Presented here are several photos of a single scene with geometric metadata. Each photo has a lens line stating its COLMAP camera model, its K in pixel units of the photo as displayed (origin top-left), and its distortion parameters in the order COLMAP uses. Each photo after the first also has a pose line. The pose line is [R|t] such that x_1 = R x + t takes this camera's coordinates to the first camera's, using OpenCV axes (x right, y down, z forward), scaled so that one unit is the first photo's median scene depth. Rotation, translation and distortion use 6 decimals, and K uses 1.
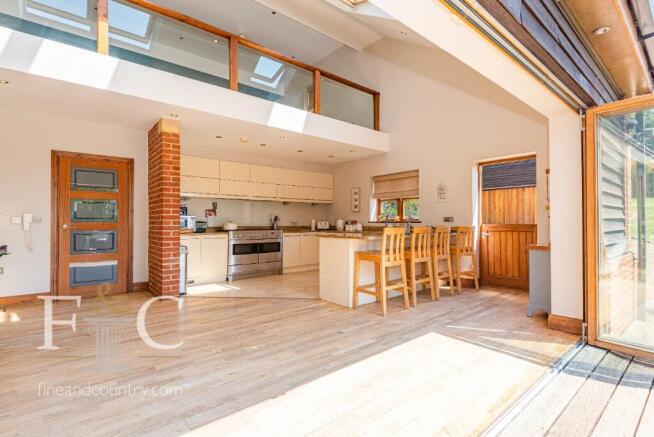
lens RADIAL K [[312.7, 0, 316.3], [0, 312.7, 222.7], [0, 0, 1]] dist [0.018620, -0.000843]
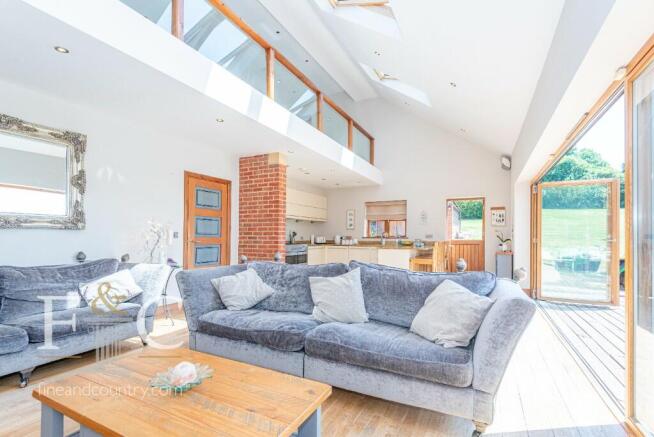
lens RADIAL K [[312.7, 0, 321.4], [0, 312.7, 236.5], [0, 0, 1]] dist [0.018620, -0.000843]
pose [[0.923611, 0.008428, 0.383238, -0.540307], [-0.009790, 0.999951, 0.001605, -0.007161], [-0.383205, -0.005235, 0.923648, -0.126033]]
